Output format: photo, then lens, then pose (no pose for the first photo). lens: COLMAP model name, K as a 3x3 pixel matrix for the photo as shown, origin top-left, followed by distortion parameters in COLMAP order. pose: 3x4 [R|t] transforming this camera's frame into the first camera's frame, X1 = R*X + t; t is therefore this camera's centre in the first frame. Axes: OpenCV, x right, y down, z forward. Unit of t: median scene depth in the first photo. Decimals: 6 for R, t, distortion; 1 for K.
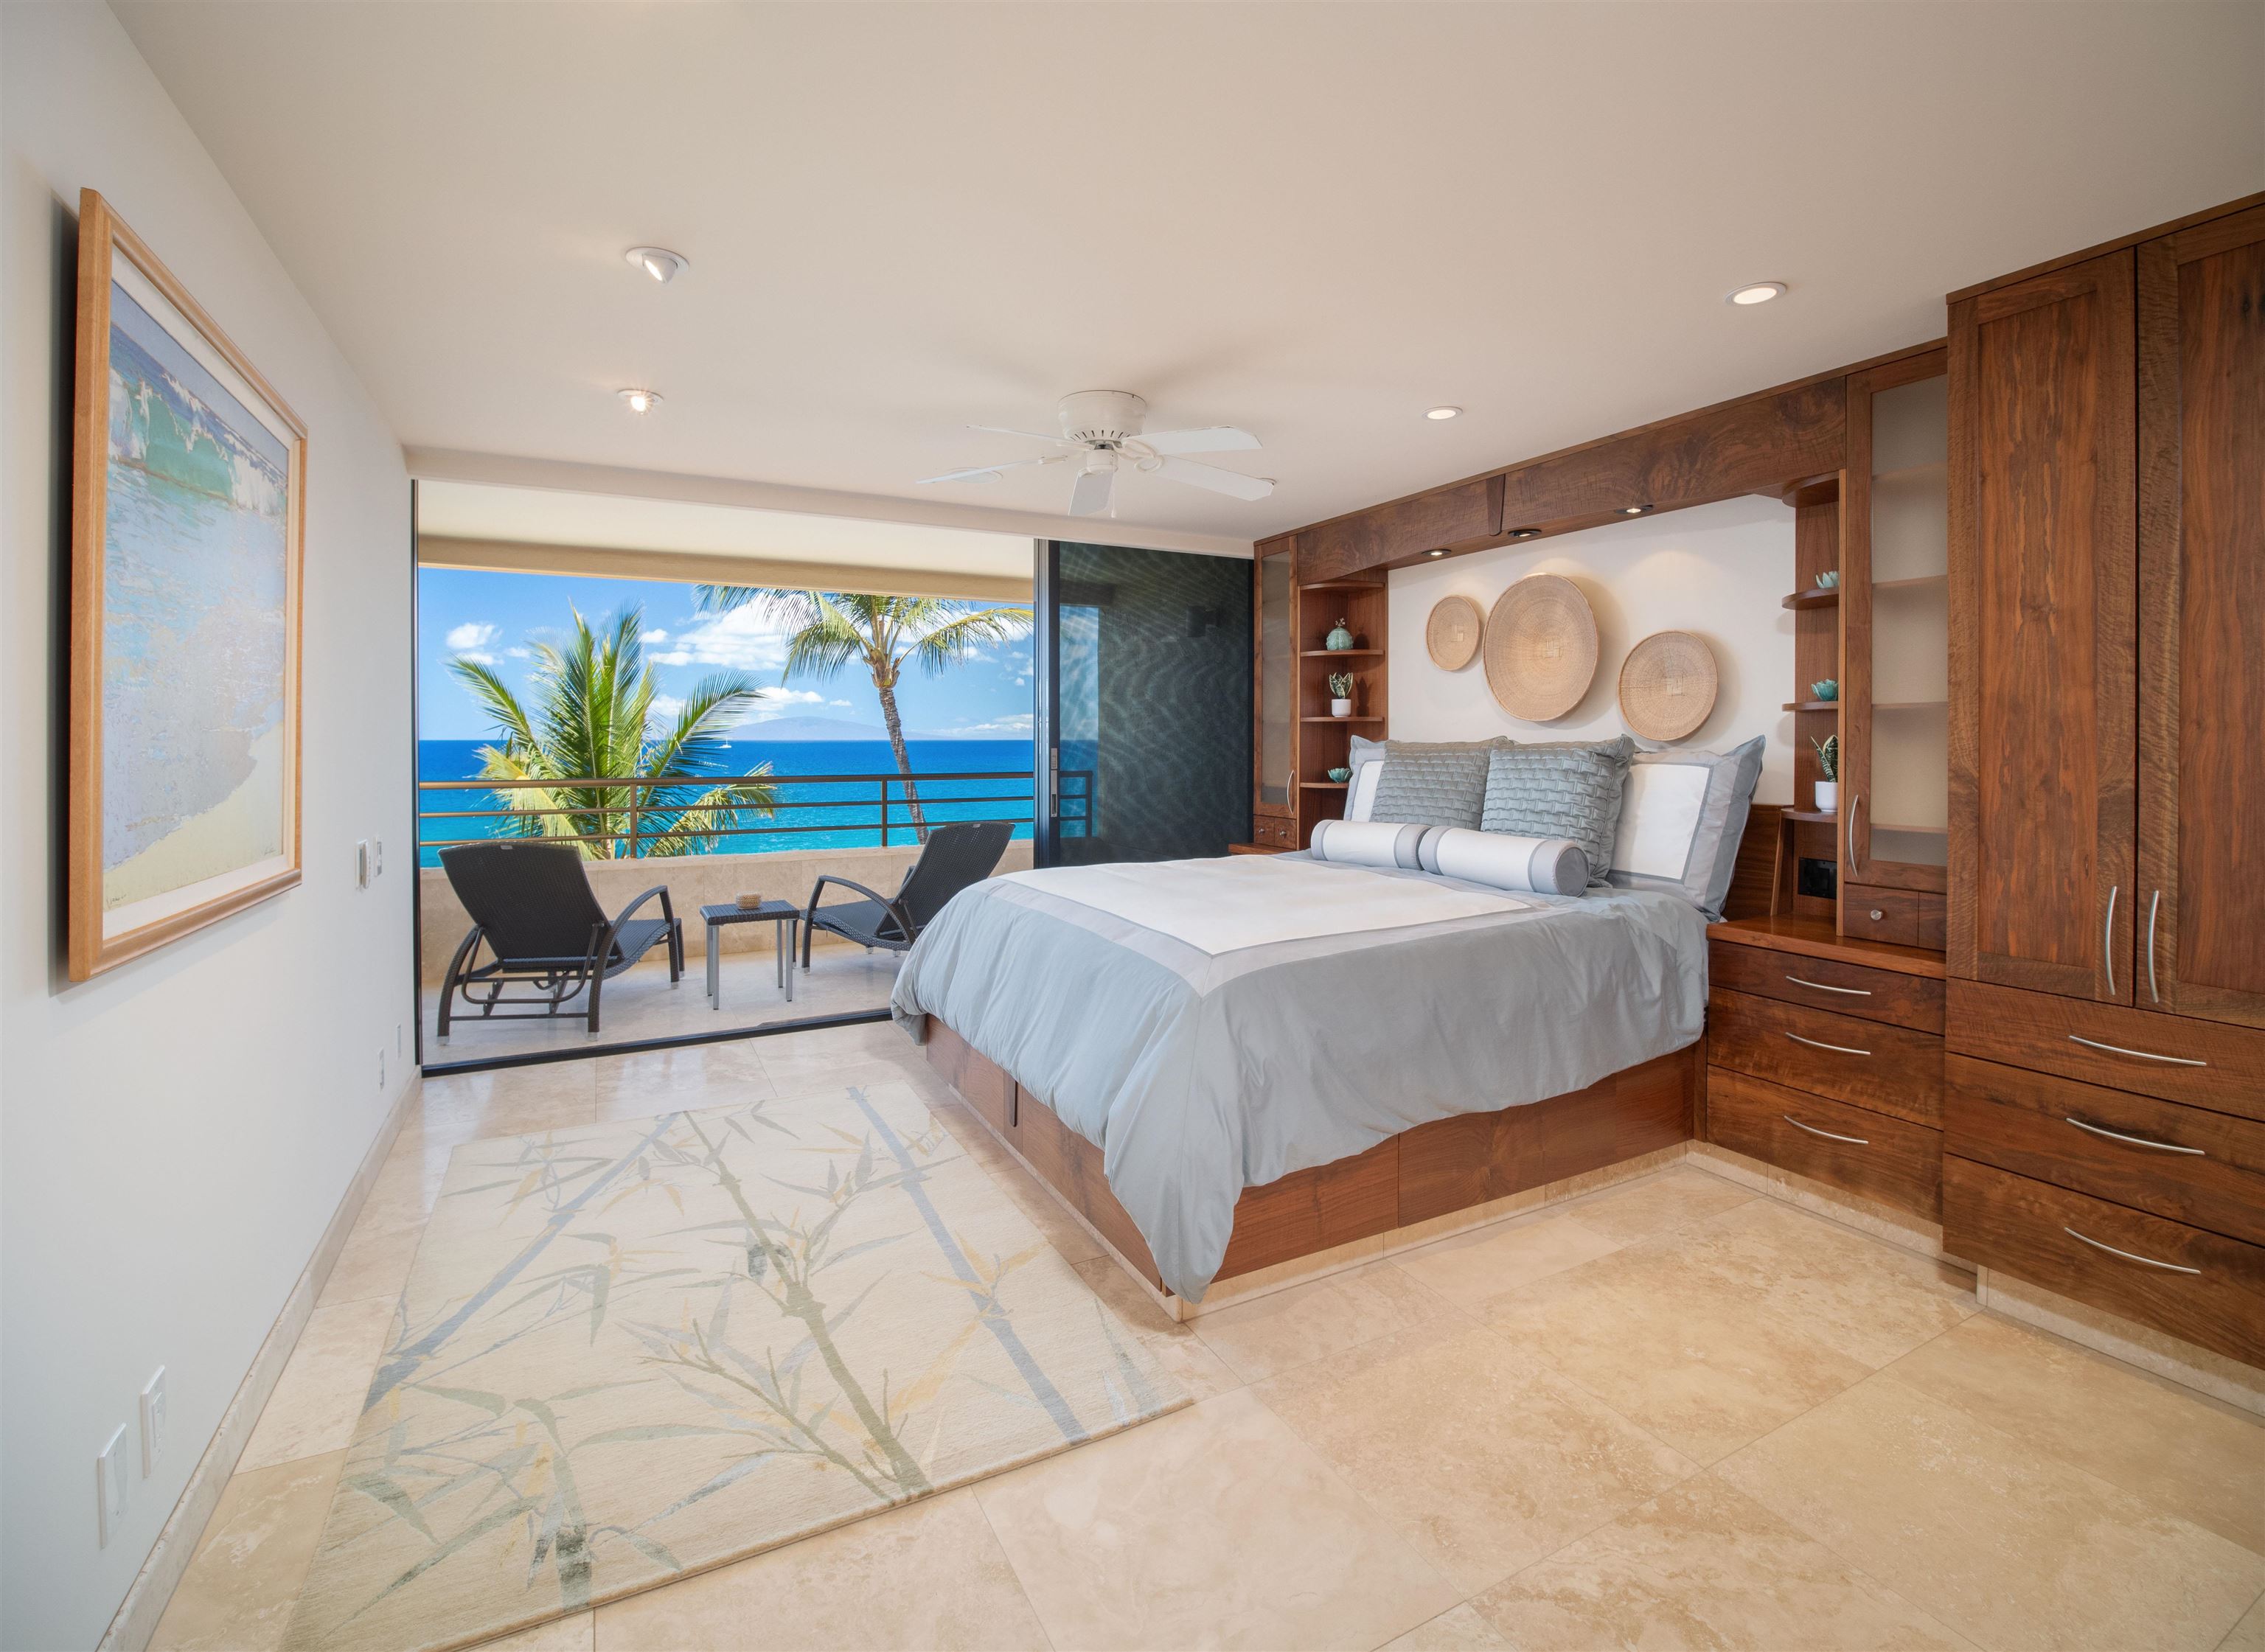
lens RADIAL K [[1057.4, 0, 1121.0], [0, 1057.4, 738.8], [0, 0, 1]] dist [-0.056743, -0.000054]
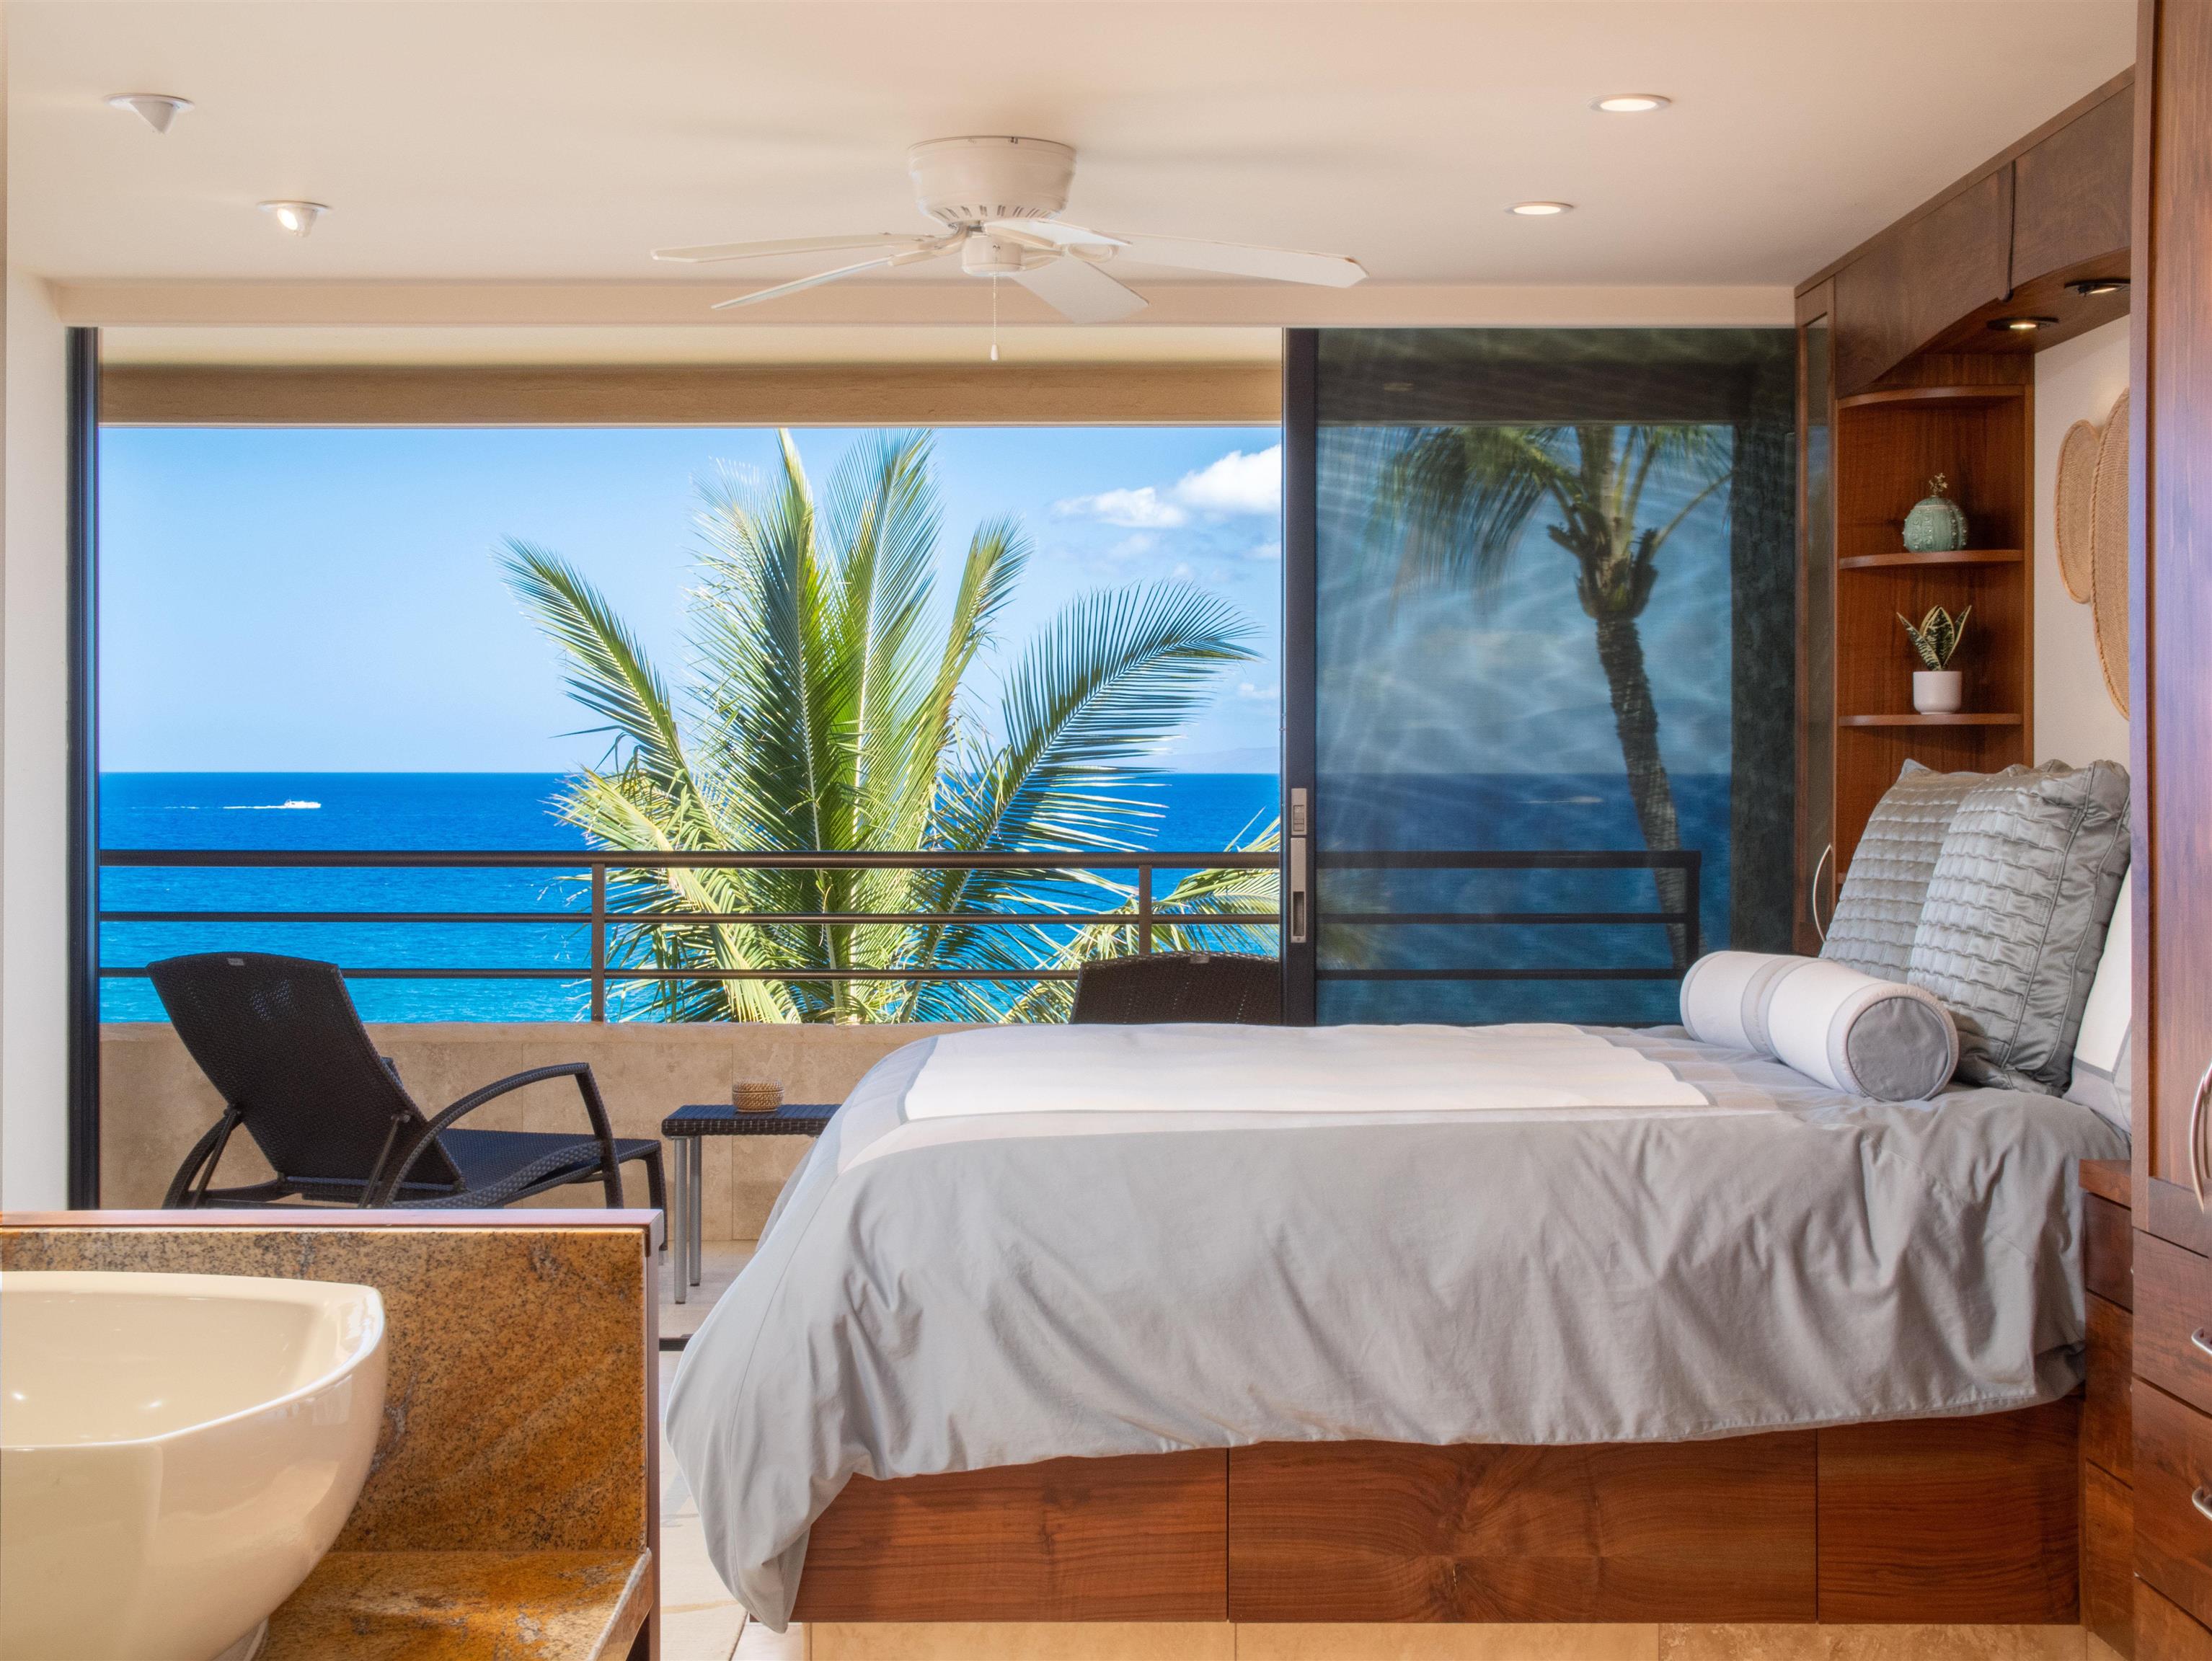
lens RADIAL K [[3673.2, 0, 1106.0], [0, 3673.2, 830.5], [0, 0, 1]] dist [-0.211152, 0.058430]
pose [[0.886629, 0.008211, -0.462409, 0.669647], [-0.000392, 0.999855, 0.017003, 0.000888], [0.462481, -0.014894, 0.886504, -0.473670]]
